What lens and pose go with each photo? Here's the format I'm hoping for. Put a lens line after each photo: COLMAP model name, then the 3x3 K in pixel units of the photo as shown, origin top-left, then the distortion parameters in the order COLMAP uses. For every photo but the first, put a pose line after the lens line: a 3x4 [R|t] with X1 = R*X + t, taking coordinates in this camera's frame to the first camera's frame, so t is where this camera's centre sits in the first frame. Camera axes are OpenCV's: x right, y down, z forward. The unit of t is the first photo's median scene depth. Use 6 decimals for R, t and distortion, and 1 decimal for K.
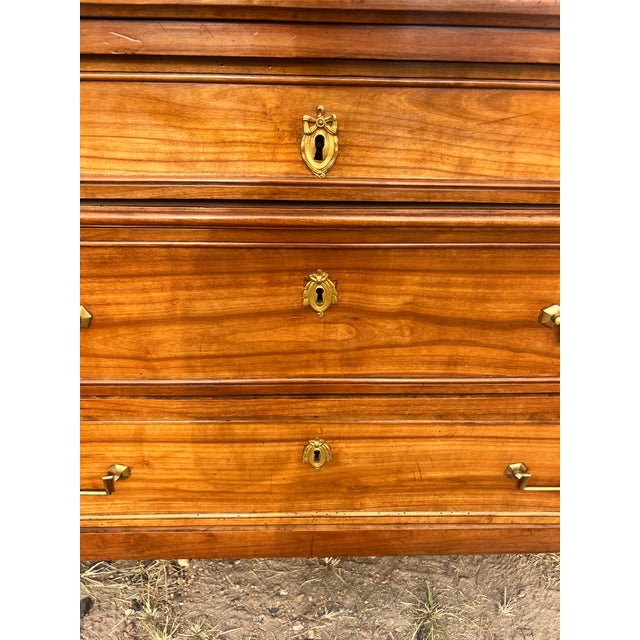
lens RADIAL K [[486.7, 0, 321.0], [0, 486.7, 323.8], [0, 0, 1]] dist [0.028635, -0.034512]
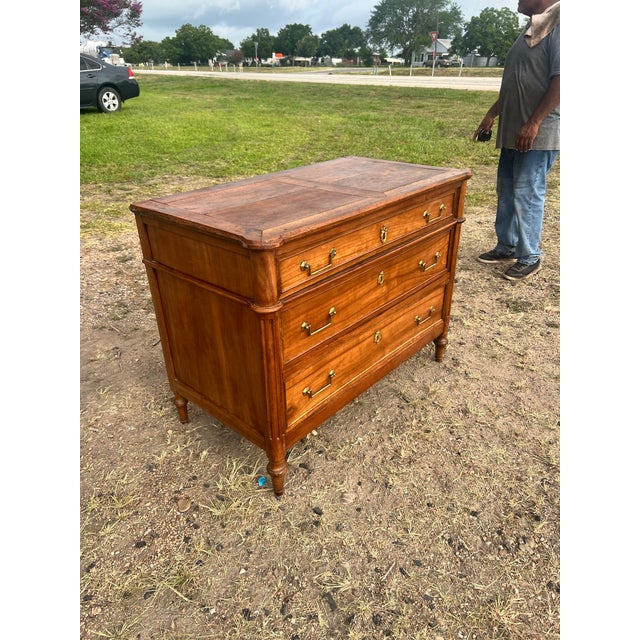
lens RADIAL K [[486.7, 0, 310.8], [0, 486.7, 319.5], [0, 0, 1]] dist [0.028635, -0.034512]
pose [[0.690891, -0.359580, 0.627194, -1.804897], [0.371312, 0.920861, 0.118922, -0.271783], [-0.620321, 0.150722, 0.769731, -0.832989]]
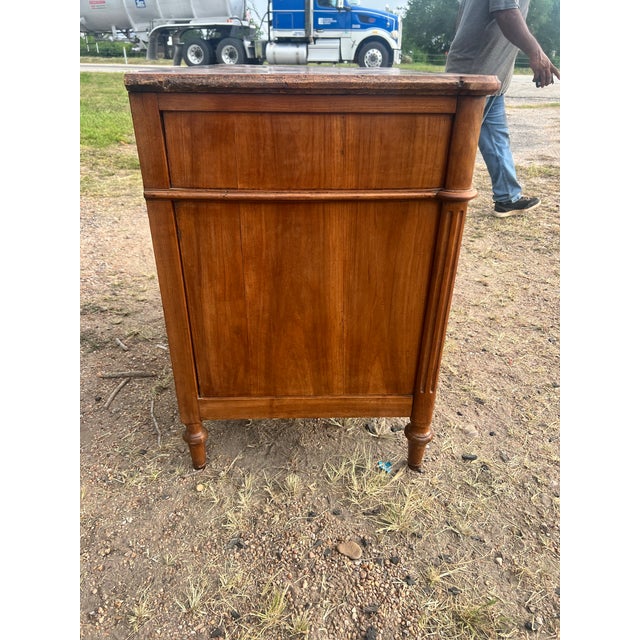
lens RADIAL K [[486.7, 0, 322.2], [0, 486.7, 321.1], [0, 0, 1]] dist [0.028635, -0.034512]
pose [[-0.001671, -0.485469, 0.874252, -2.039300], [0.466022, 0.773138, 0.430211, -0.613916], [-0.884772, 0.408140, 0.224947, 0.825042]]
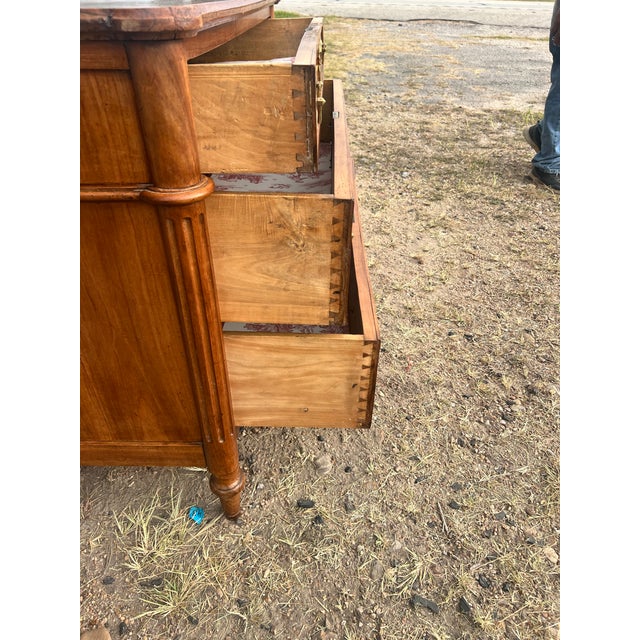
lens RADIAL K [[486.7, 0, 321.6], [0, 486.7, 320.4], [0, 0, 1]] dist [0.028635, -0.034512]
pose [[0.044332, -0.577670, 0.815066, -1.588471], [0.472613, 0.730924, 0.492329, -0.302447], [-0.880155, 0.363384, 0.305417, 0.271347]]
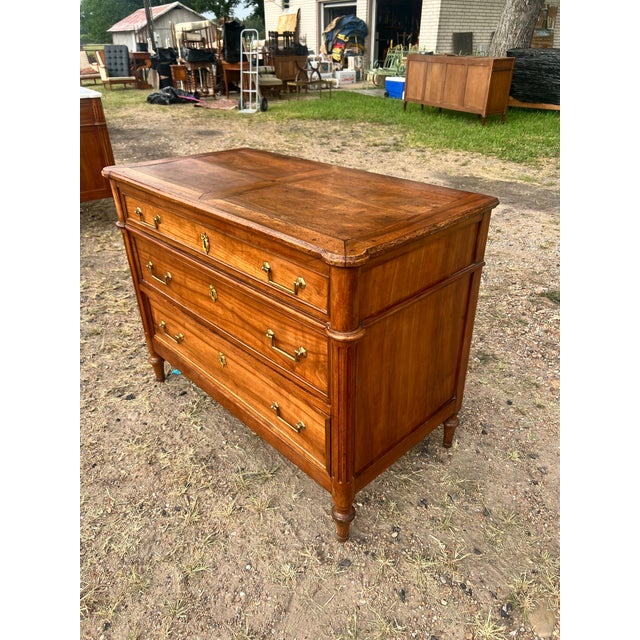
lens RADIAL K [[486.7, 0, 320.5], [0, 486.7, 321.7], [0, 0, 1]] dist [0.028635, -0.034512]
pose [[0.670092, 0.343639, -0.657943, 1.685770], [-0.339526, 0.930120, 0.139999, -0.375484], [0.660075, 0.129577, 0.739940, -0.447272]]
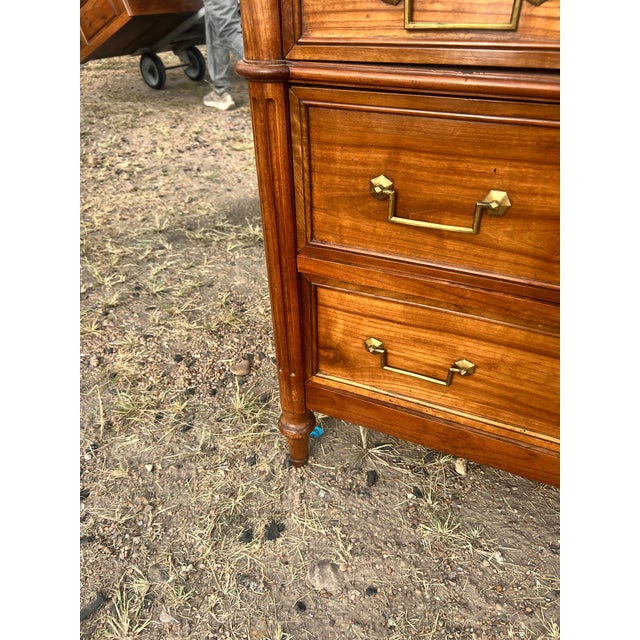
lens RADIAL K [[486.7, 0, 325.0], [0, 486.7, 323.6], [0, 0, 1]] dist [0.028635, -0.034512]
pose [[0.907251, 0.224156, -0.355879, -0.308391], [-0.178630, 0.971396, 0.156465, 0.097187], [0.380772, -0.078382, 0.921341, -0.042158]]
